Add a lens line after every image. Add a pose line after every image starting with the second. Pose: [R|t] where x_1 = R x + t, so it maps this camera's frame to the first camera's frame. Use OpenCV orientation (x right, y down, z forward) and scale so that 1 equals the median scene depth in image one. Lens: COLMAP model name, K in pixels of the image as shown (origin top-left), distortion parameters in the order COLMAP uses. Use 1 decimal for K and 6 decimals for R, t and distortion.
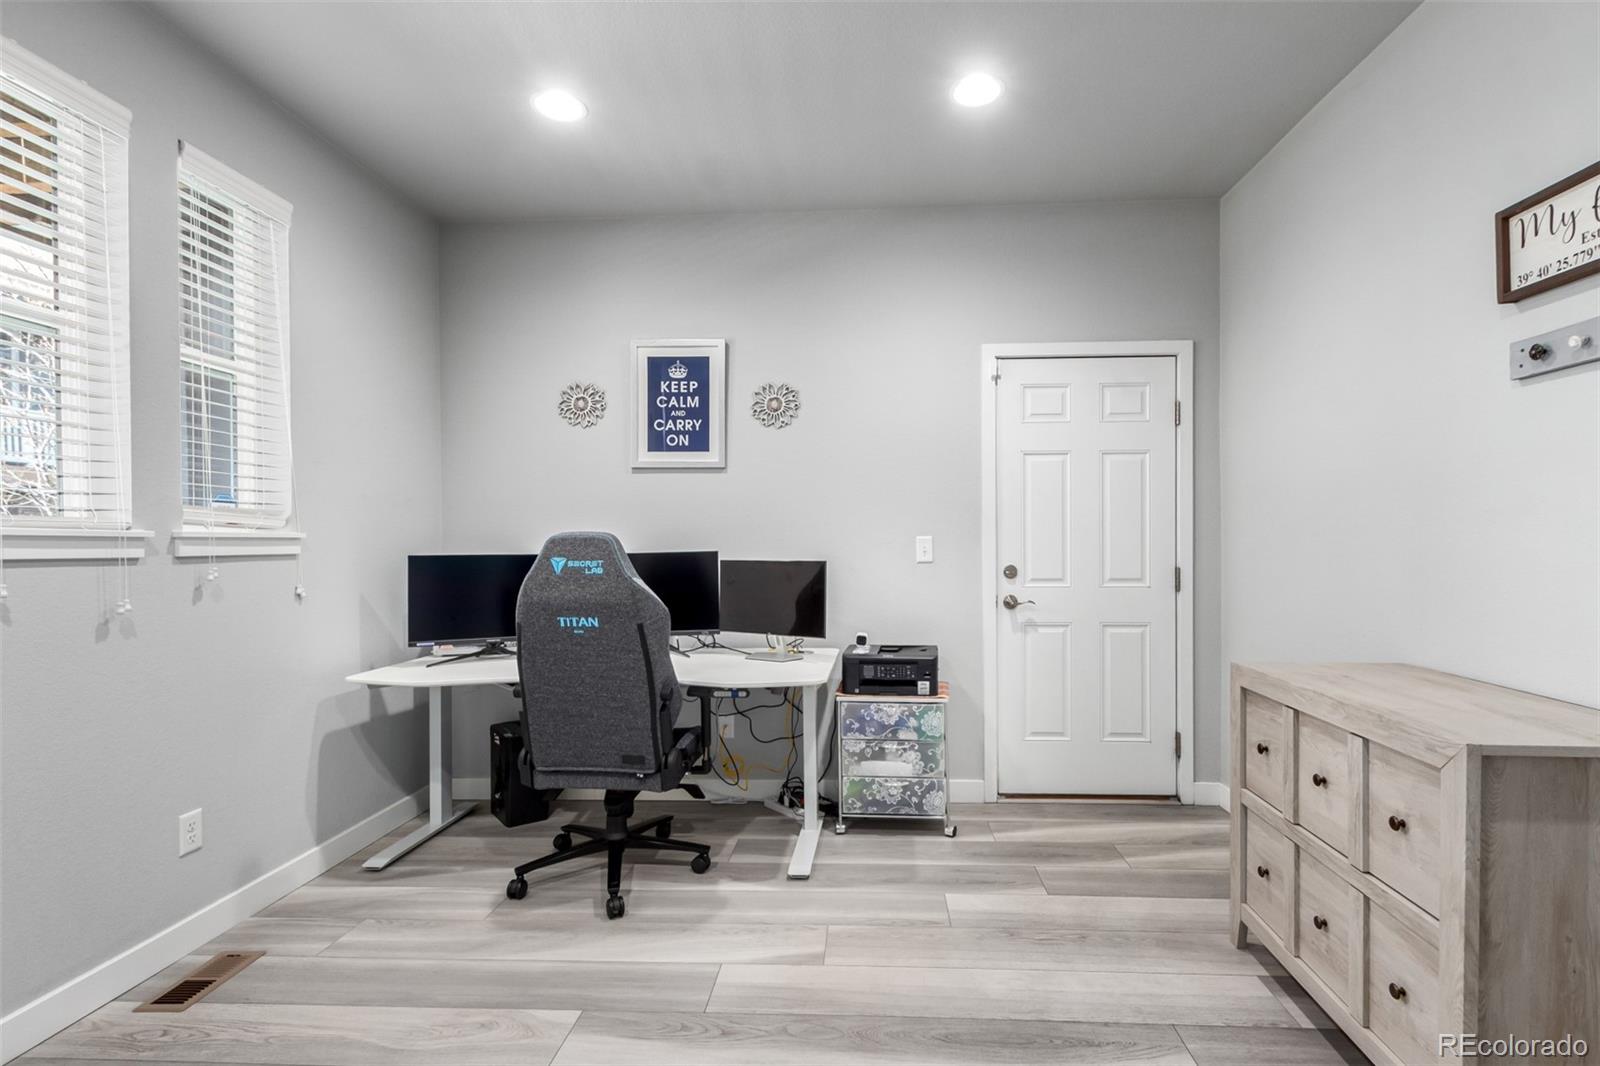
lens RADIAL K [[768.4, 0, 800.0], [0, 768.4, 533.0], [0, 0, 1]] dist [0.004448, 0.001200]
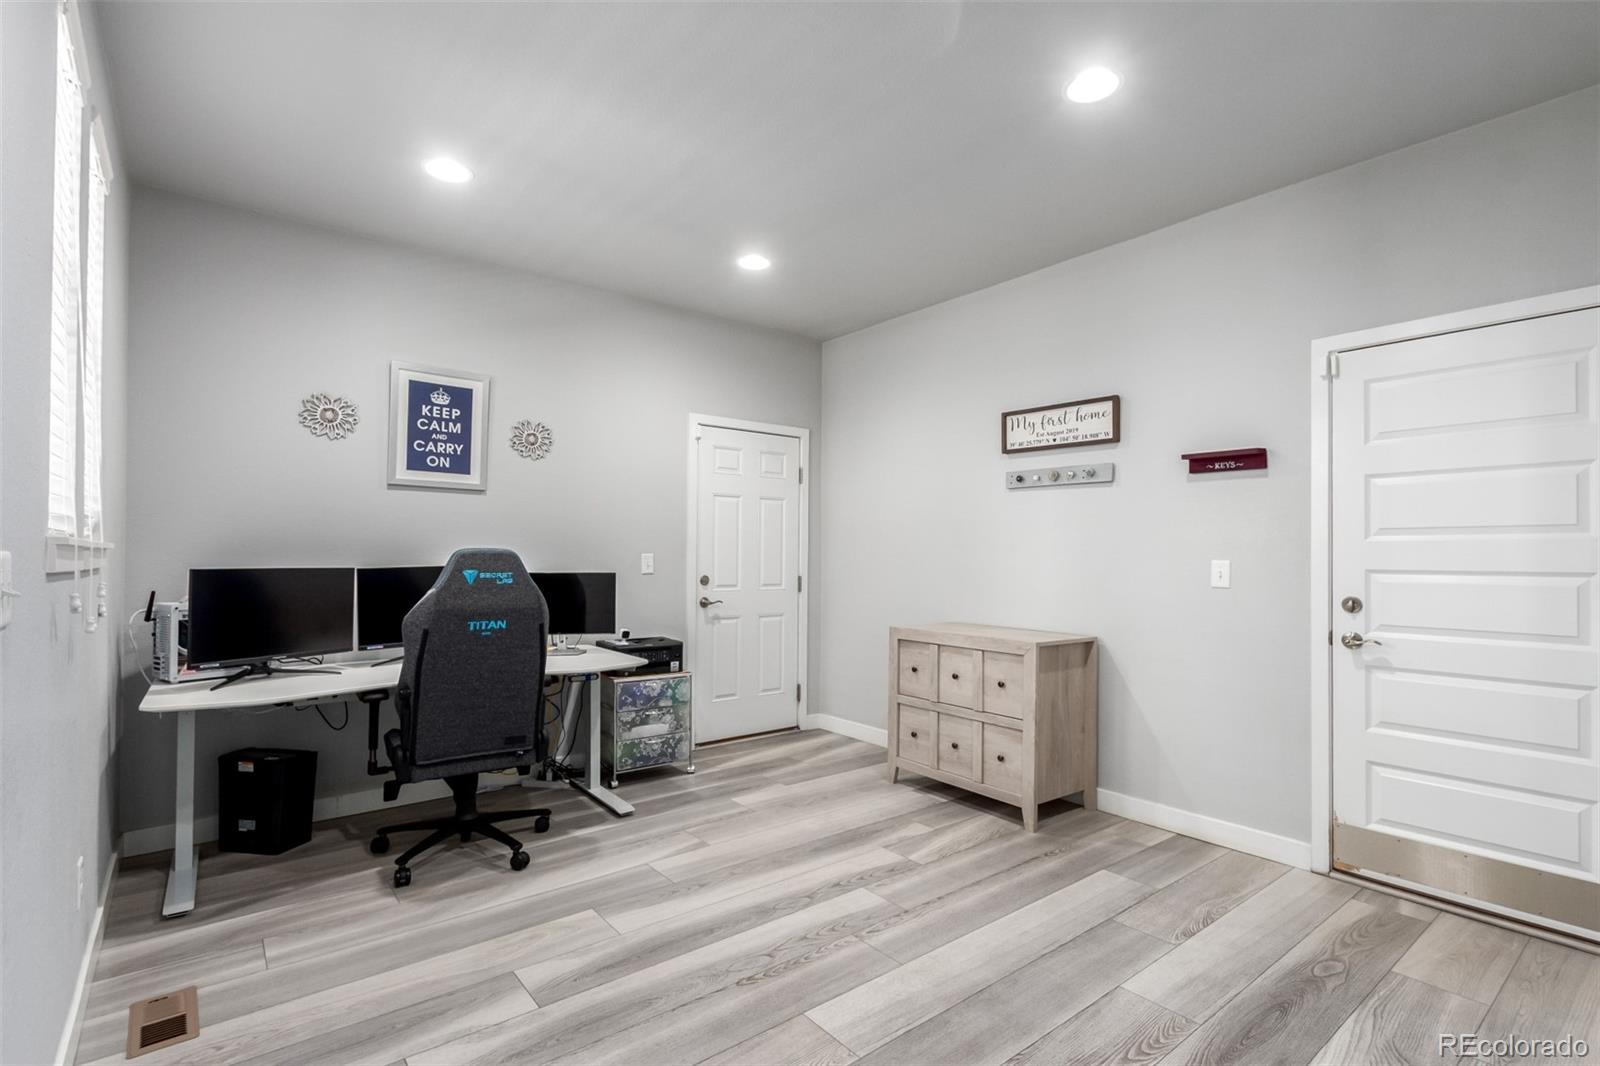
lens RADIAL K [[738.2, 0, 800.0], [0, 738.2, 533.0], [0, 0, 1]] dist [0.006343, -0.000038]
pose [[0.758883, 0.029928, 0.650539, -0.525338], [-0.015890, 0.999497, -0.027445, -0.000974], [-0.651033, 0.010490, 0.758977, -0.131086]]
